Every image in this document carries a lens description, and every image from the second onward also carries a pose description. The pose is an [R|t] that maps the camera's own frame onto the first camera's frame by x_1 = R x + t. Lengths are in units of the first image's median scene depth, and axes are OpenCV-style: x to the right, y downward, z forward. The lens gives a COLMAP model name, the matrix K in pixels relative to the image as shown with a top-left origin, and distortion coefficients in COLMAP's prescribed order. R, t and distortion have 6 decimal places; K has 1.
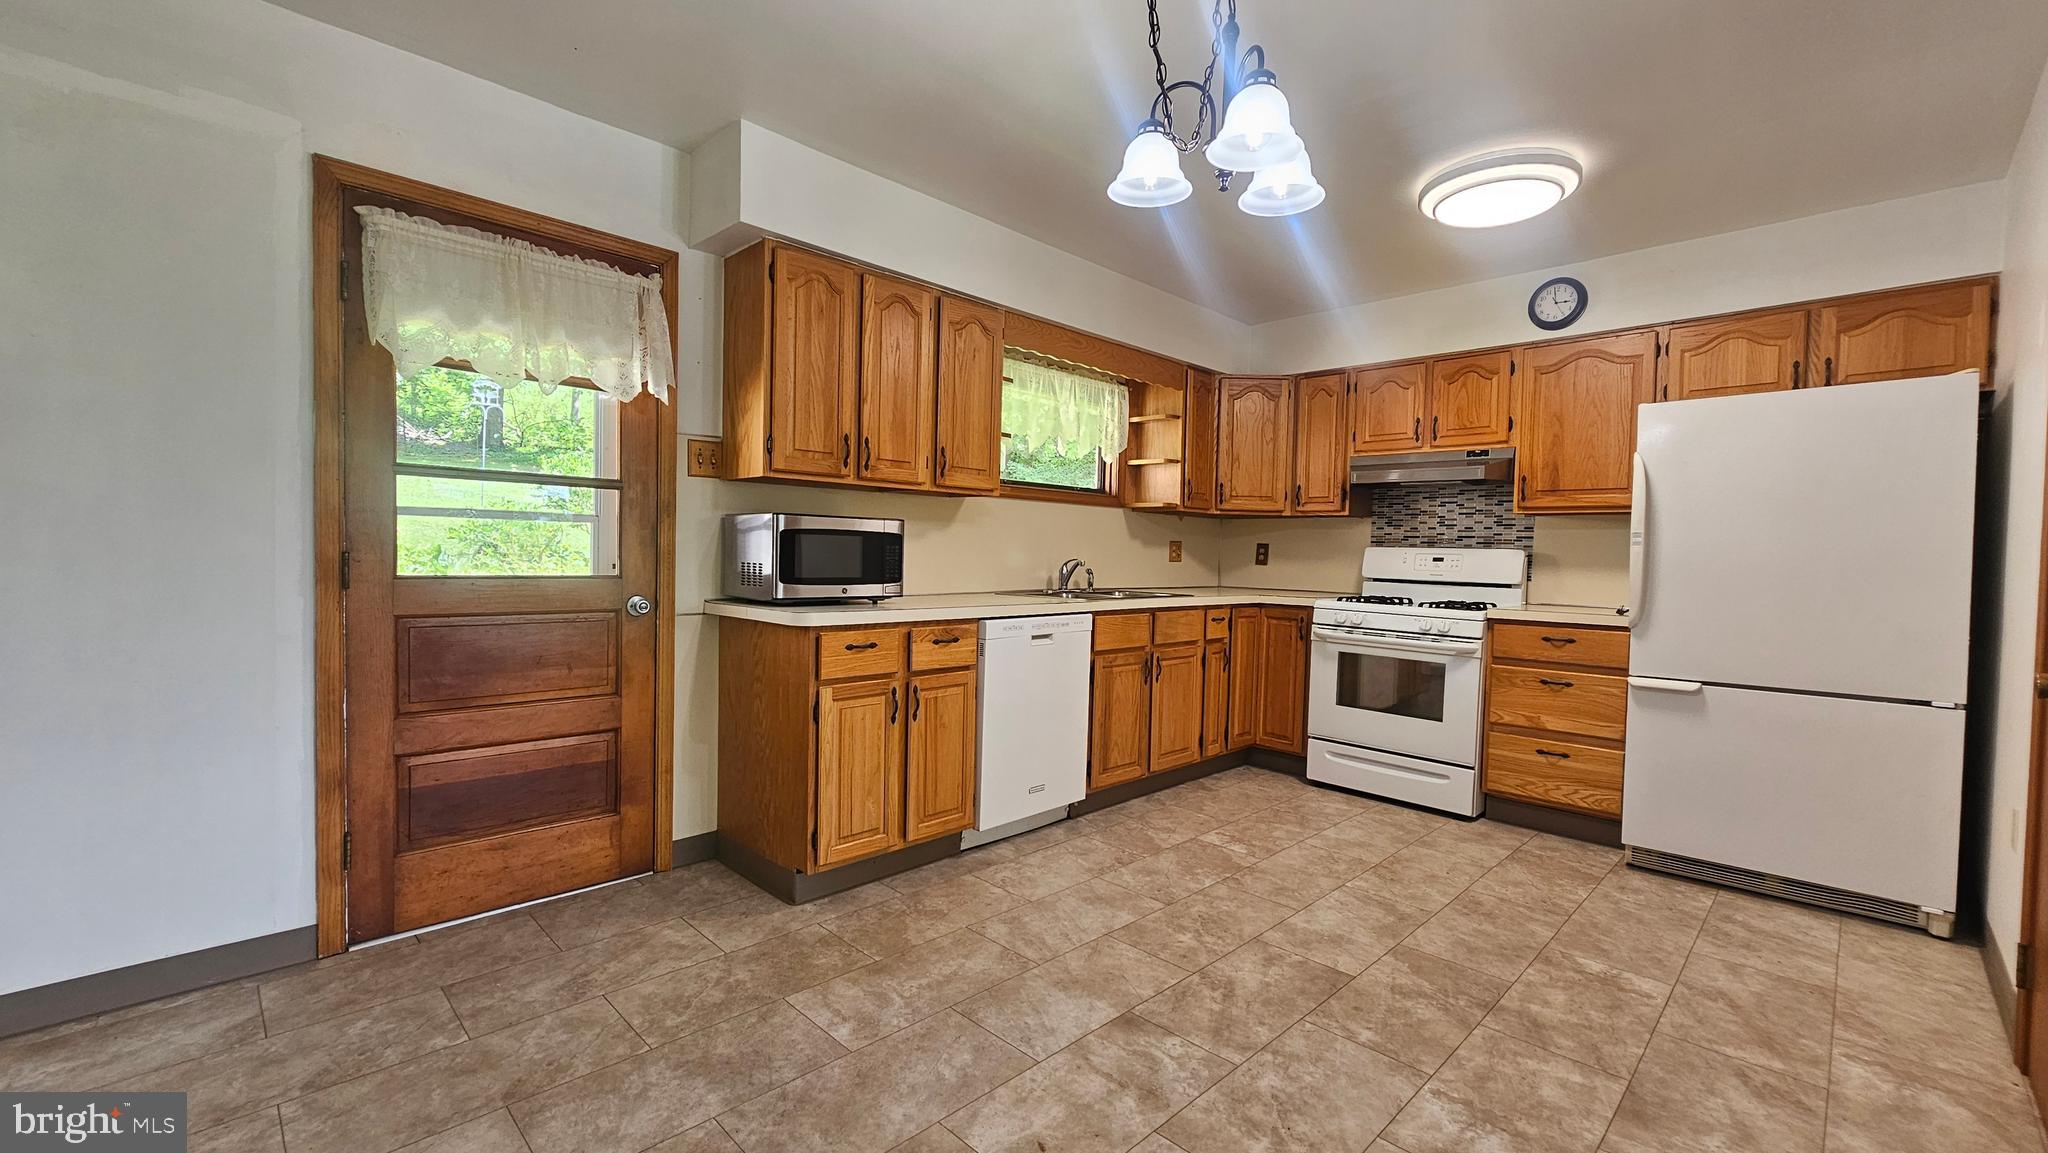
lens RADIAL K [[842.7, 0, 1025.8], [0, 842.7, 577.3], [0, 0, 1]] dist [0.000778, -0.001488]
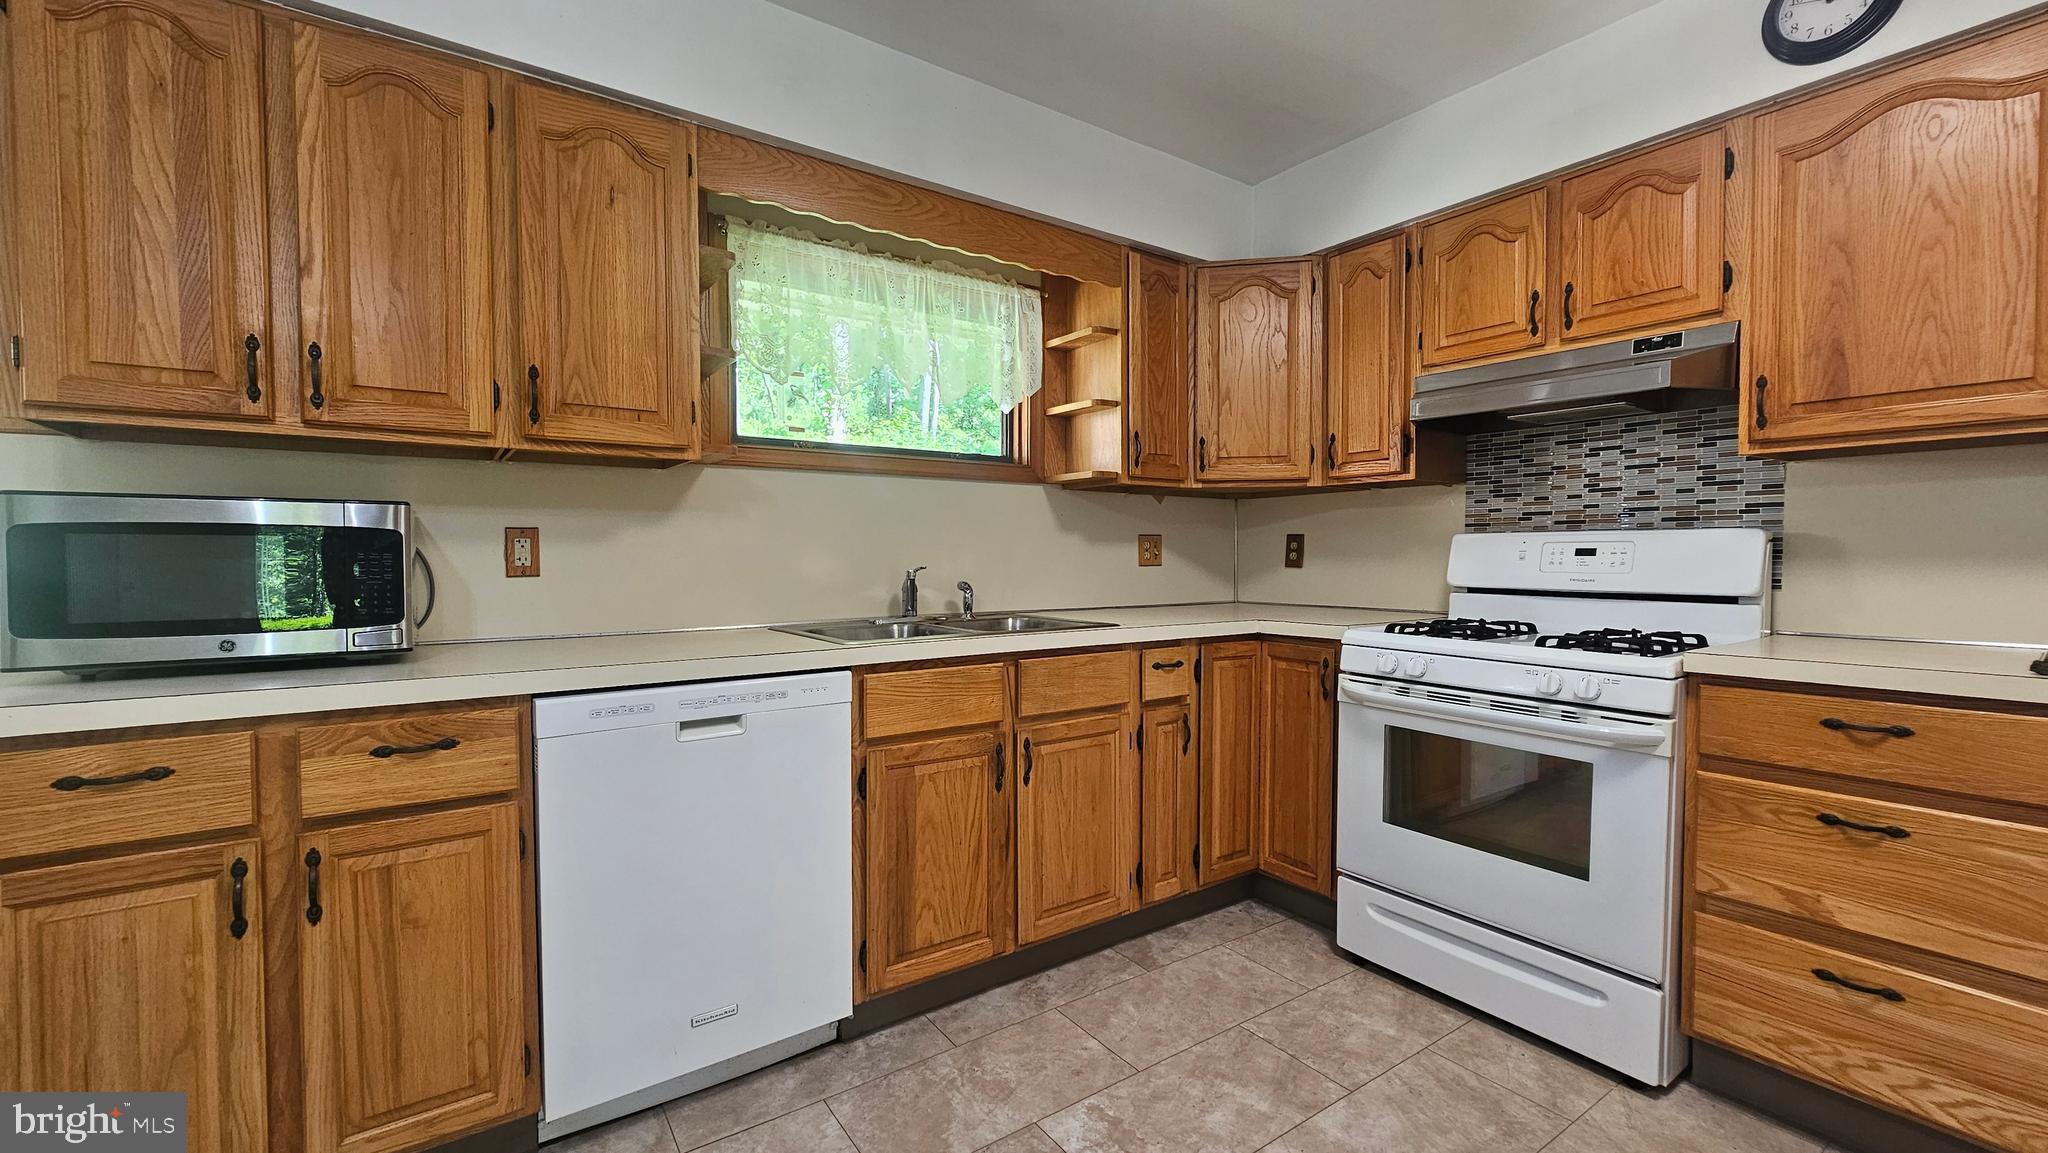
lens RADIAL K [[842.7, 0, 1024.0], [0, 842.7, 576.3], [0, 0, 1]] dist [0.000778, -0.001488]
pose [[0.984484, -0.021222, -0.174184, 0.255668], [0.019850, 0.999757, -0.009613, -0.008416], [0.174345, 0.006007, 0.984666, 0.450779]]
